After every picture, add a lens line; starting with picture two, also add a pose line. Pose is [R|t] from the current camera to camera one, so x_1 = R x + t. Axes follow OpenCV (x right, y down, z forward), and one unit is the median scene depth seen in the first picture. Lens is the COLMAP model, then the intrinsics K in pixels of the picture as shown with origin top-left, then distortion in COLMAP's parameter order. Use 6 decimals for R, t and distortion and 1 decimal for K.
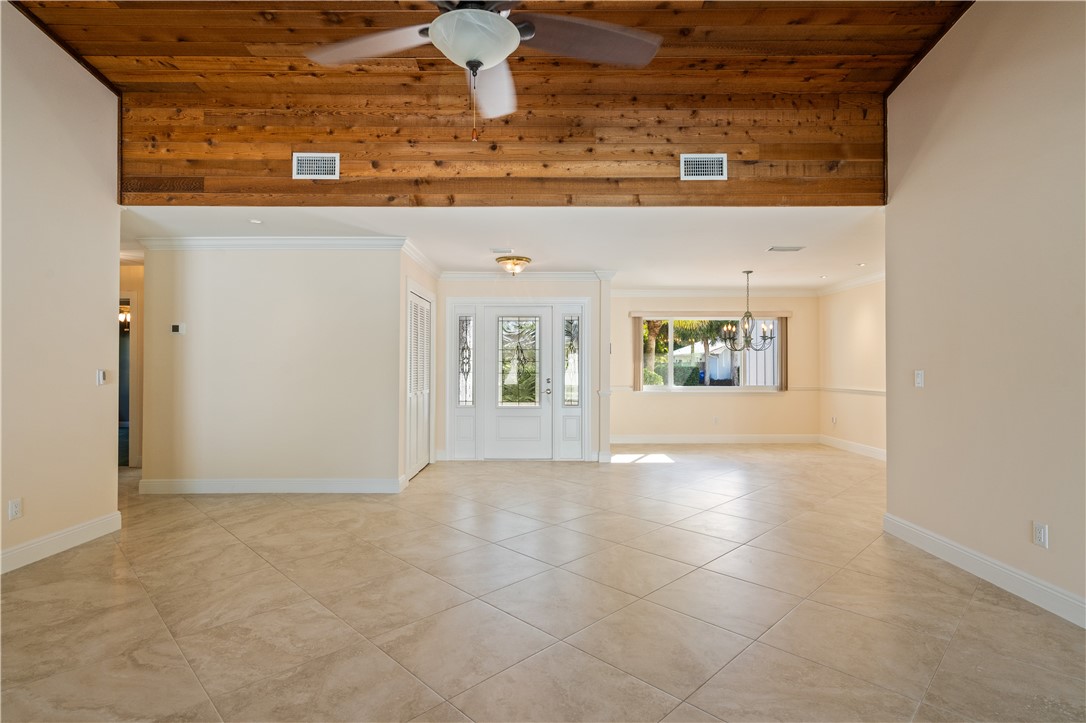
lens RADIAL K [[526.0, 0, 543.9], [0, 526.0, 363.4], [0, 0, 1]] dist [-0.001936, -0.000941]
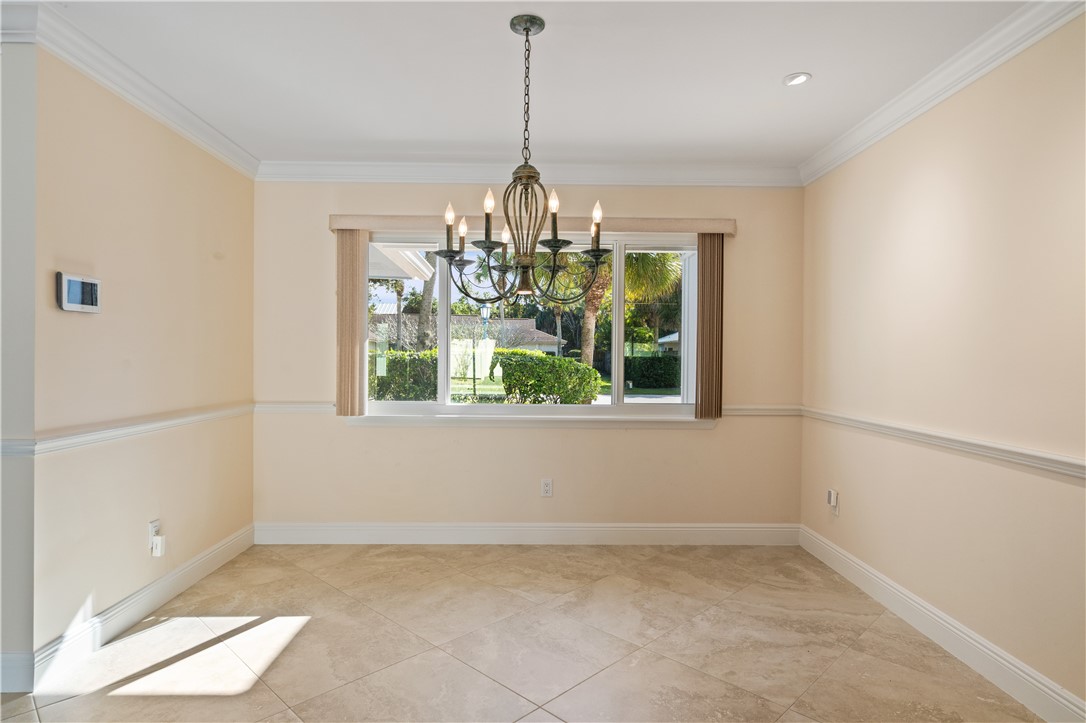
lens RADIAL K [[593.4, 0, 541.0], [0, 593.4, 355.3], [0, 0, 1]] dist [0.002755, 0.002080]
pose [[0.999851, 0.010840, 0.013437, 0.318023], [-0.010938, 0.999914, 0.007211, 0.002278], [-0.013357, -0.007357, 0.999884, 0.546006]]
